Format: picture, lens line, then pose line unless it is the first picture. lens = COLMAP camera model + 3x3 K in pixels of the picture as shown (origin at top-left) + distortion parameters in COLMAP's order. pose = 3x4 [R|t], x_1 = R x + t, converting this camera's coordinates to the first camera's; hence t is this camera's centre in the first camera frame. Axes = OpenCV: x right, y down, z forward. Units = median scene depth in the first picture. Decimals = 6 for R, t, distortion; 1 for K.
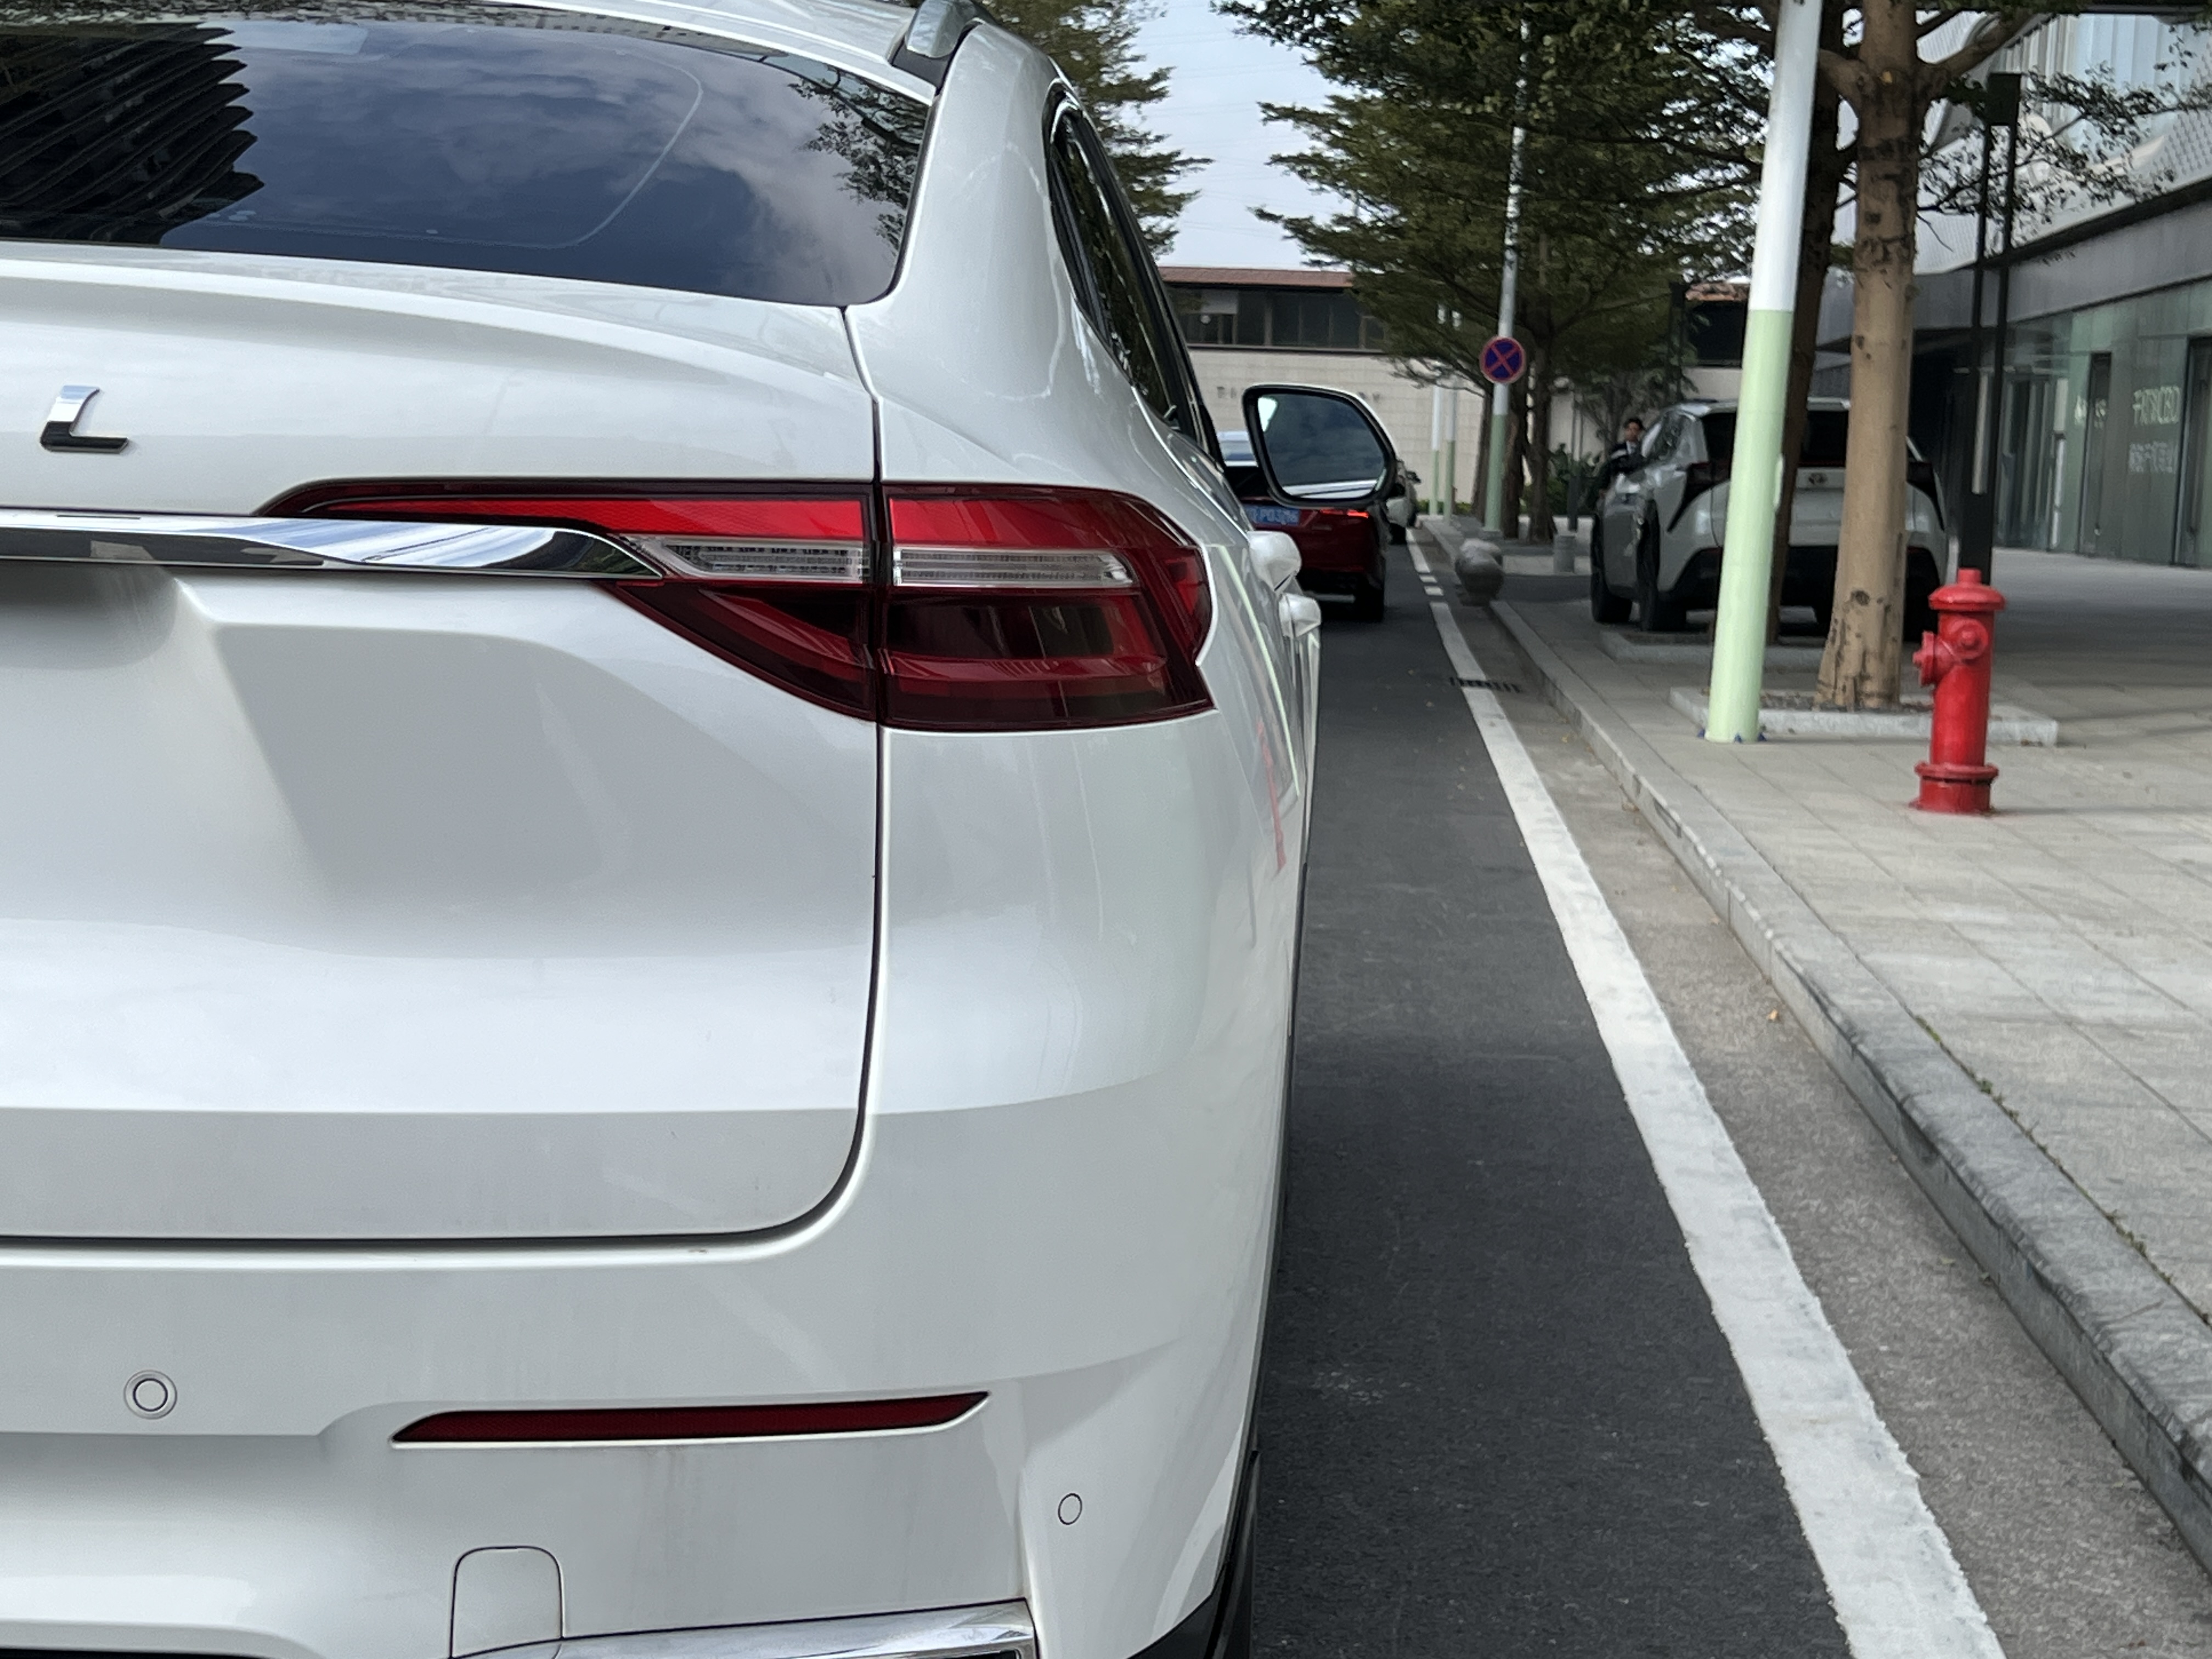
lens RADIAL K [[3429.6, 0, 1106.0], [0, 3429.6, 829.5], [0, 0, 1]] dist [0.223196, -0.664092]
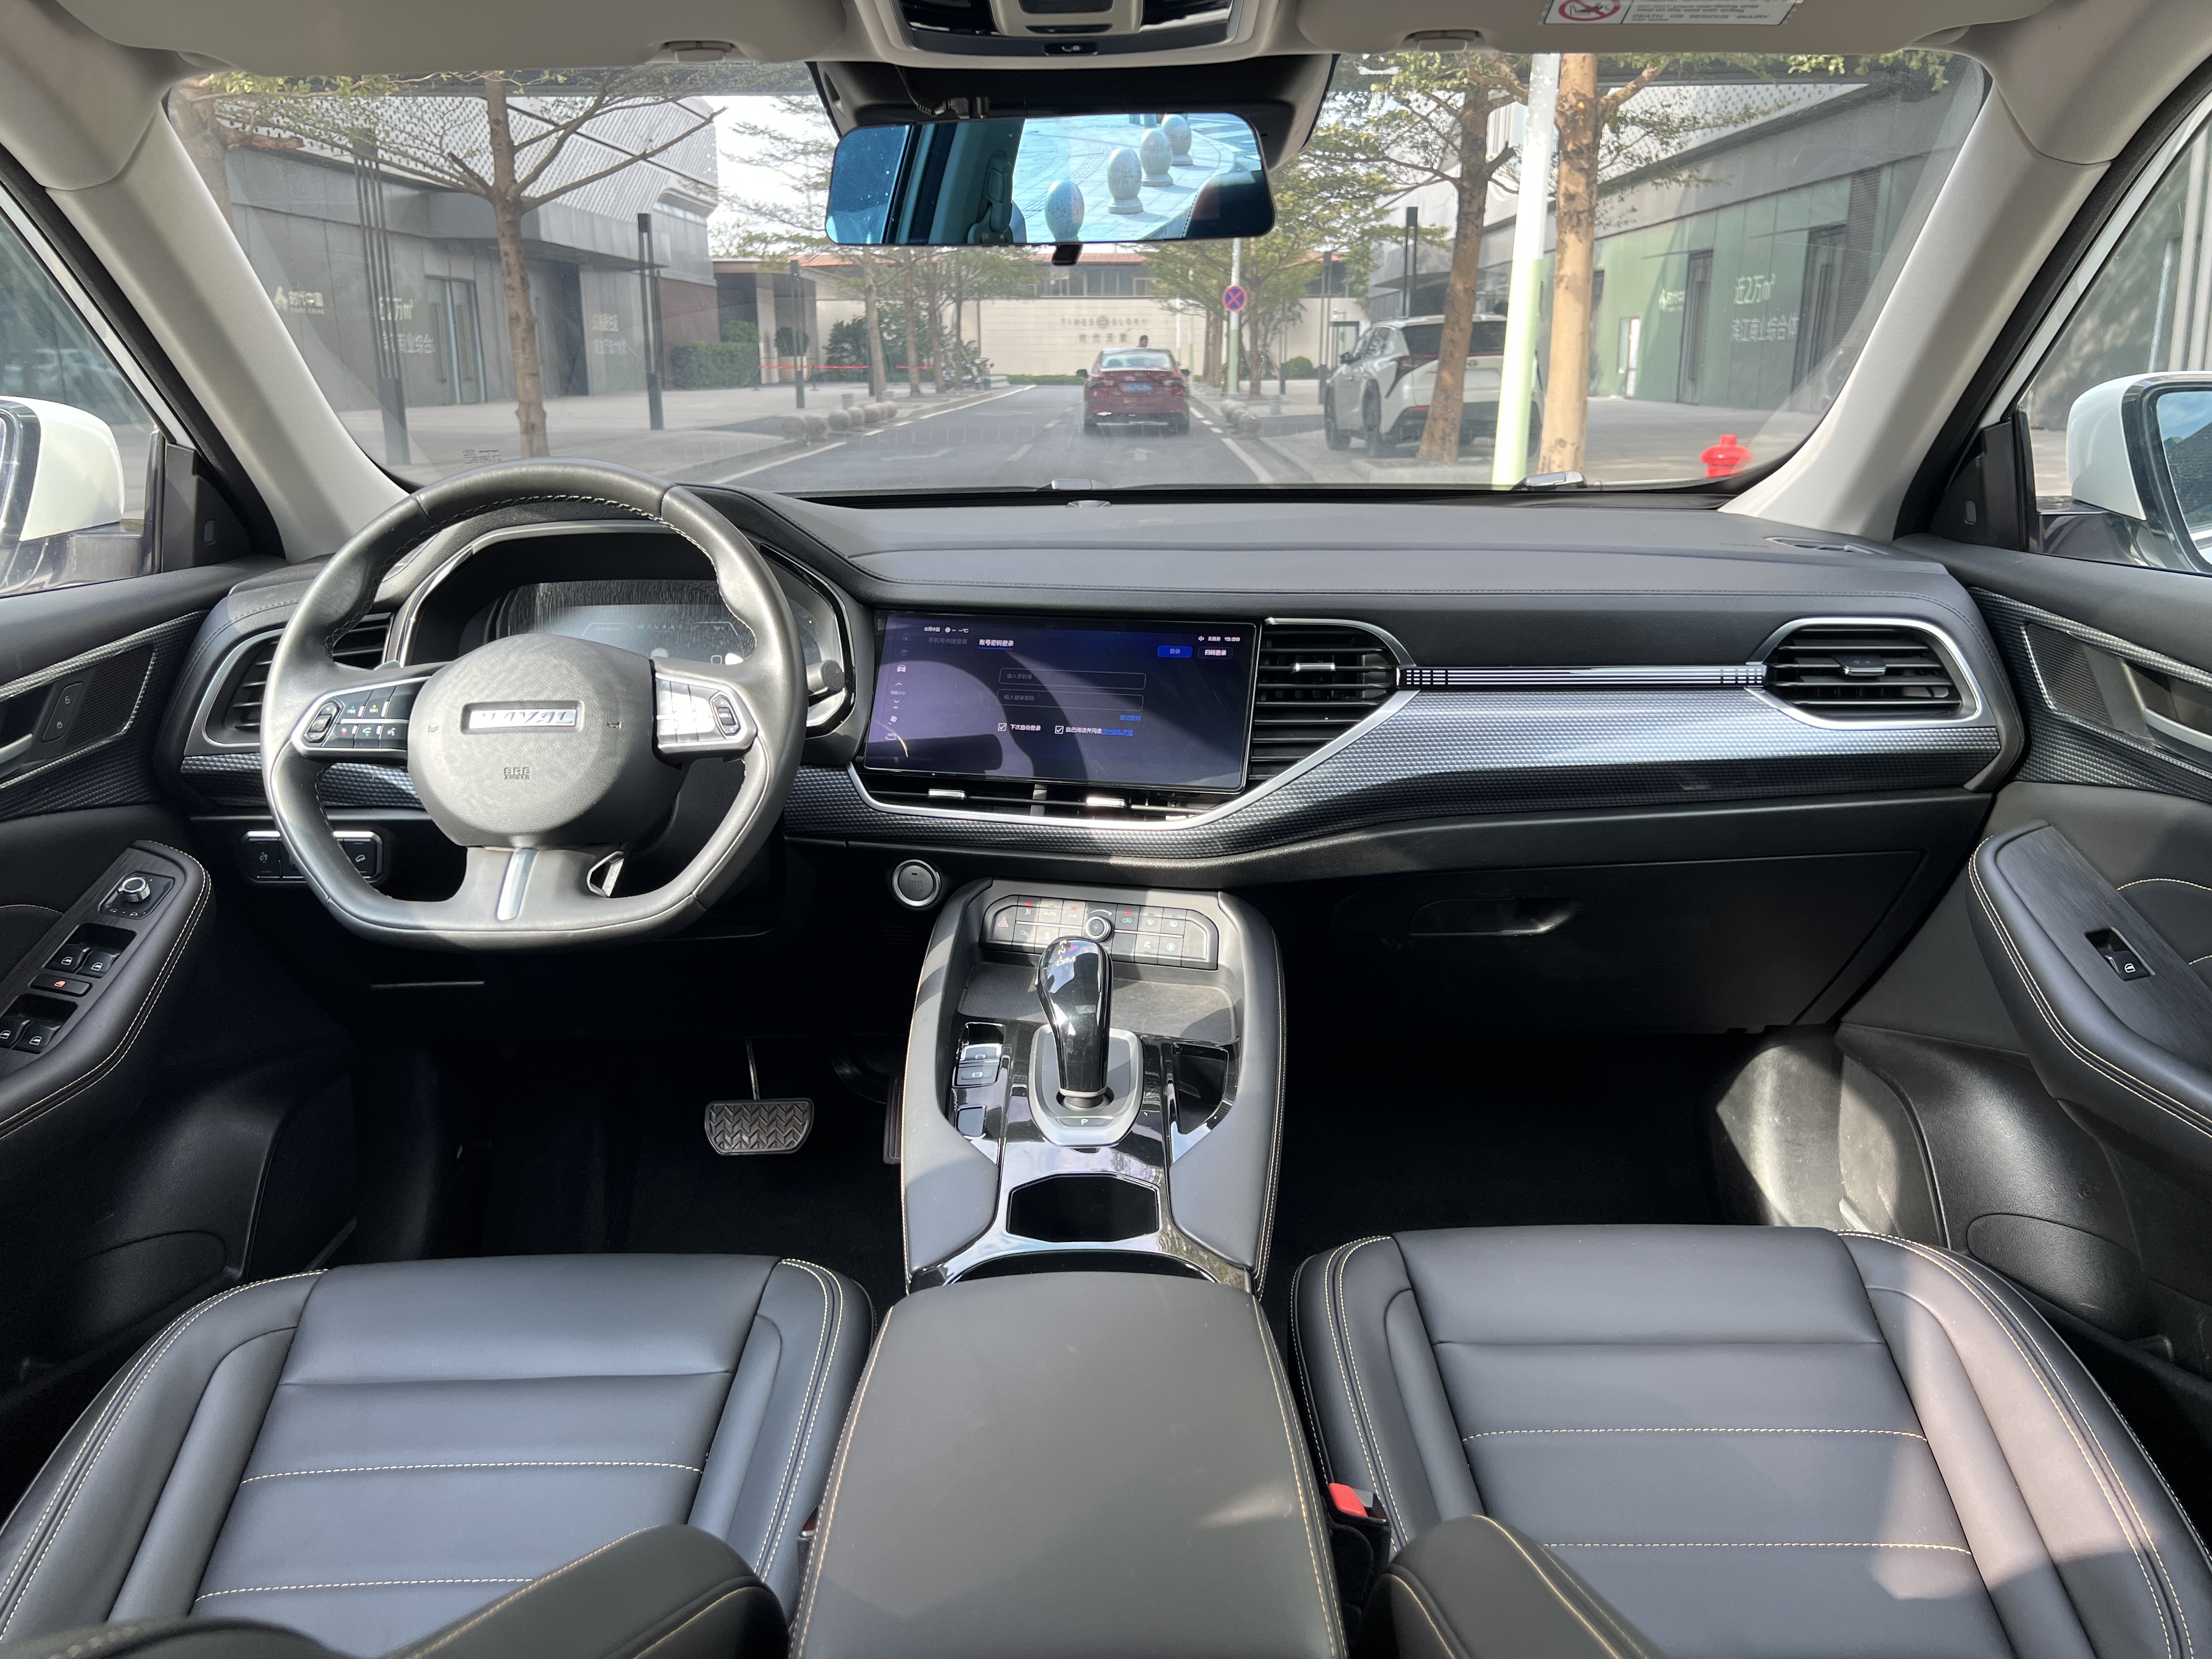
lens RADIAL K [[1668.2, 0, 1098.3], [0, 1668.2, 811.4], [0, 0, 1]] dist [0.059377, -0.087532]
pose [[0.997341, -0.056925, 0.045513, -0.070481], [0.049021, 0.986048, 0.159076, -0.056324], [-0.053933, -0.156422, 0.986217, 0.366834]]
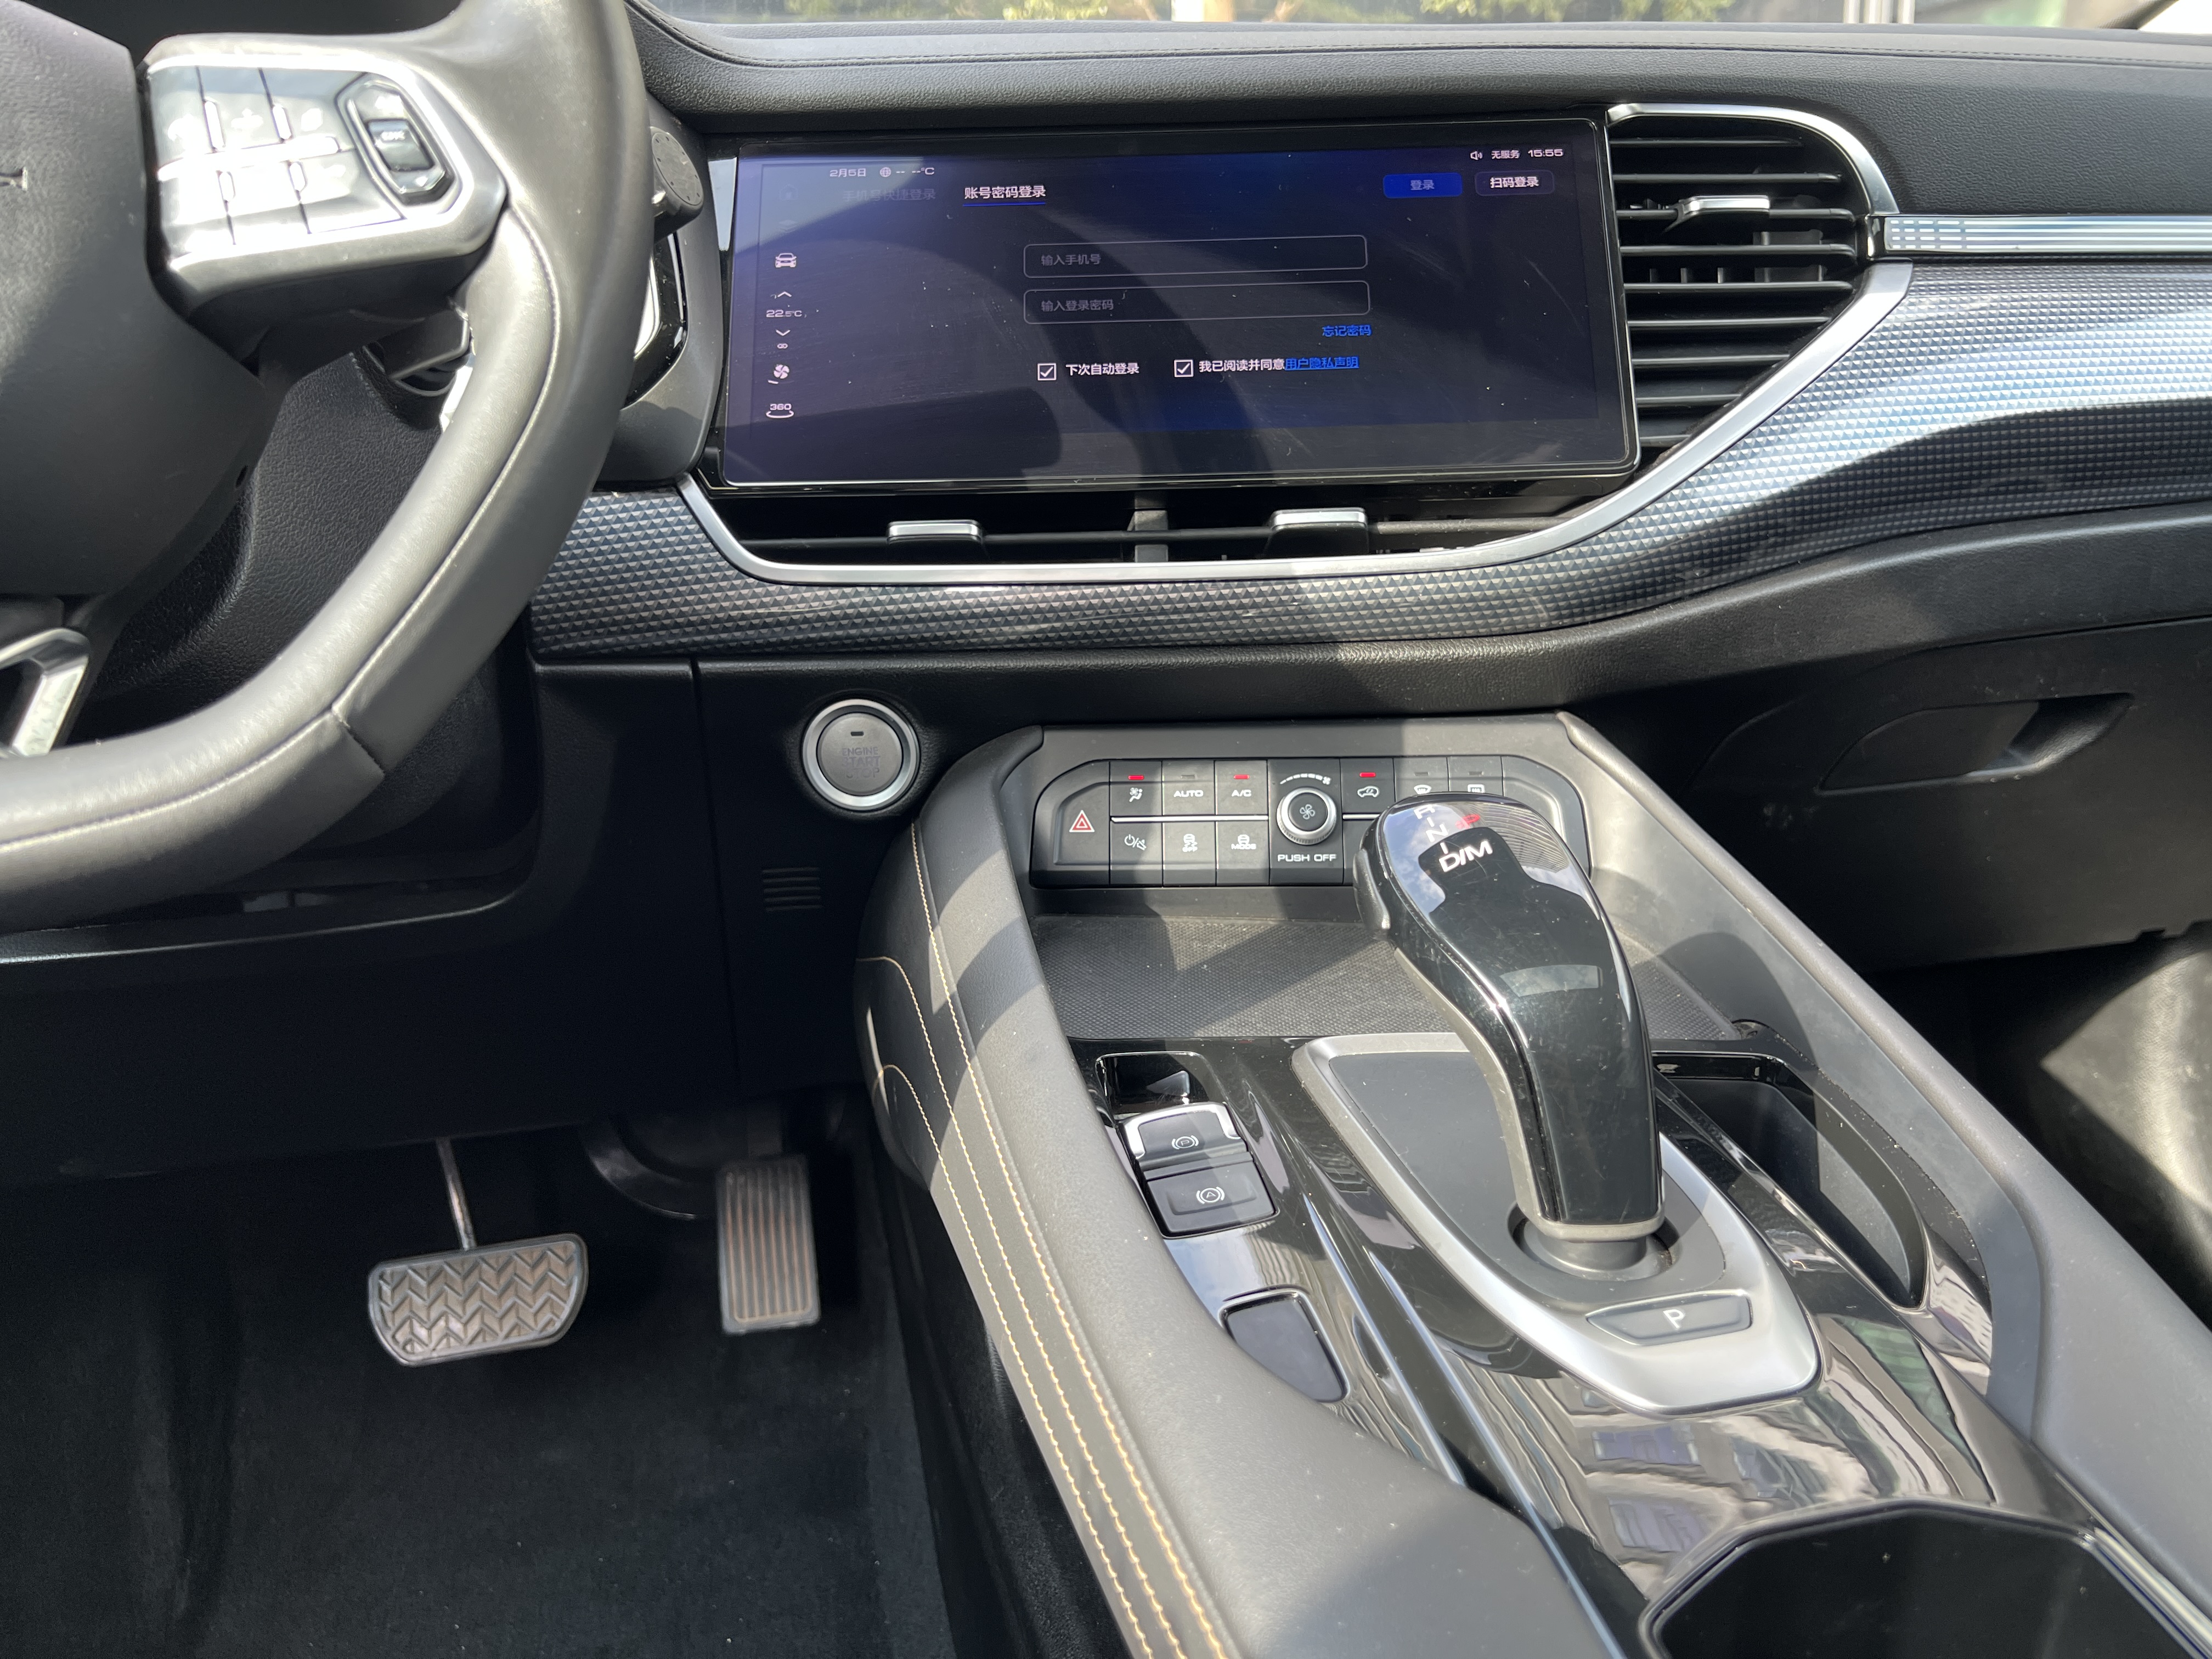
lens RADIAL K [[1687.3, 0, 1132.1], [0, 1687.3, 834.8], [0, 0, 1]] dist [0.049827, -0.102675]
pose [[0.954158, -0.136216, 0.266511, -0.089225], [0.088307, 0.978918, 0.184177, -0.034145], [-0.285981, -0.152200, 0.946071, 0.451758]]
